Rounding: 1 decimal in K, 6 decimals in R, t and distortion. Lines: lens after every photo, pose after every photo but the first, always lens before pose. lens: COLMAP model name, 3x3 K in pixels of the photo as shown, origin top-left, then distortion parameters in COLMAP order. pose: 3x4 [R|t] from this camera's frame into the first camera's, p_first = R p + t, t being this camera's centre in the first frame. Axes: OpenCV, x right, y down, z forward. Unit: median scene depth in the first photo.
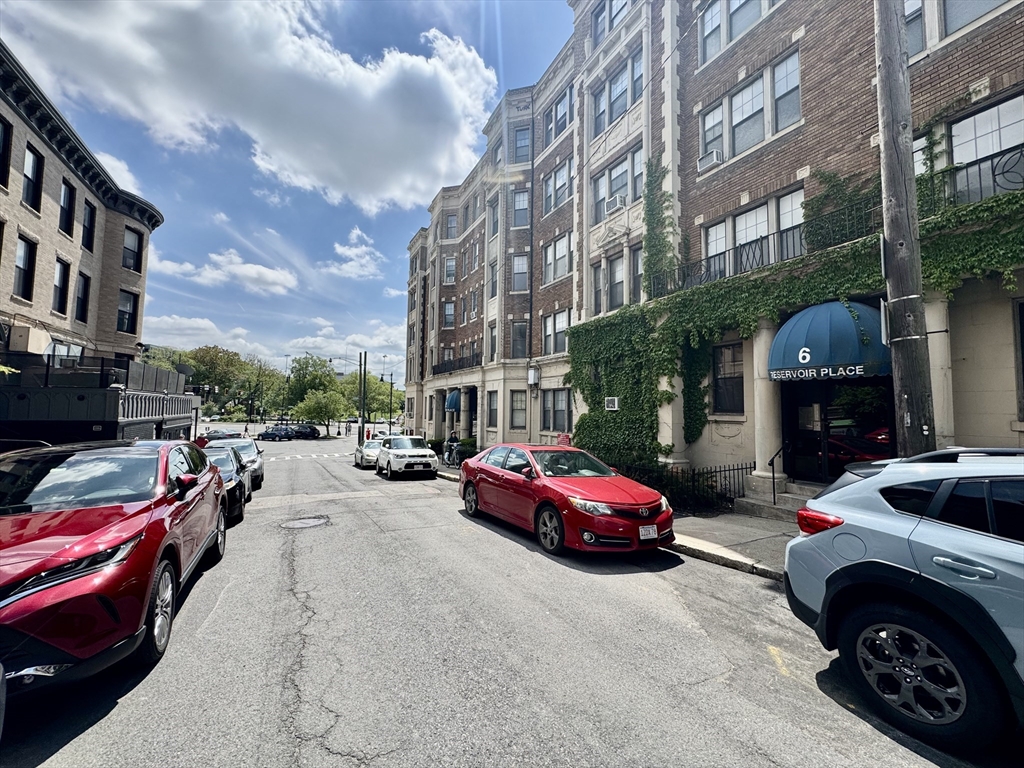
lens RADIAL K [[410.1, 0, 510.2], [0, 410.1, 383.6], [0, 0, 1]] dist [-0.003005, 0.000385]
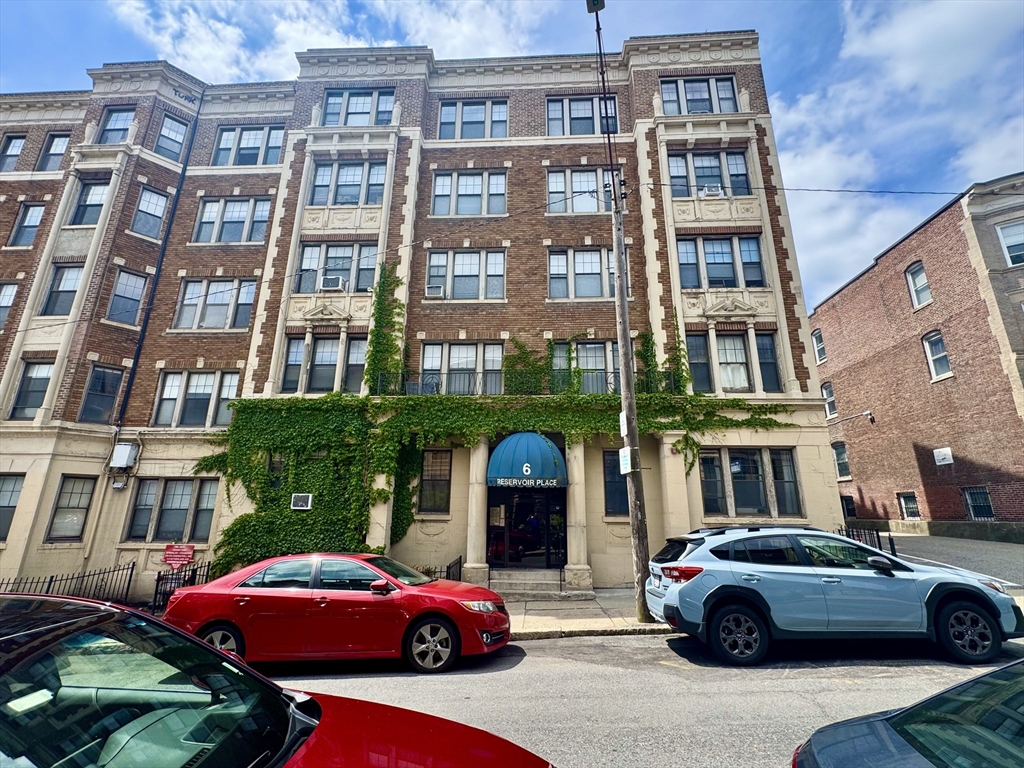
lens RADIAL K [[457.4, 0, 512.0], [0, 457.4, 384.0], [0, 0, 1]] dist [-0.000818, -0.000061]
pose [[0.506736, 0.228938, 0.831148, -0.386145], [-0.057451, 0.970919, -0.232411, 0.008250], [-0.860185, 0.070021, 0.505152, 0.141053]]
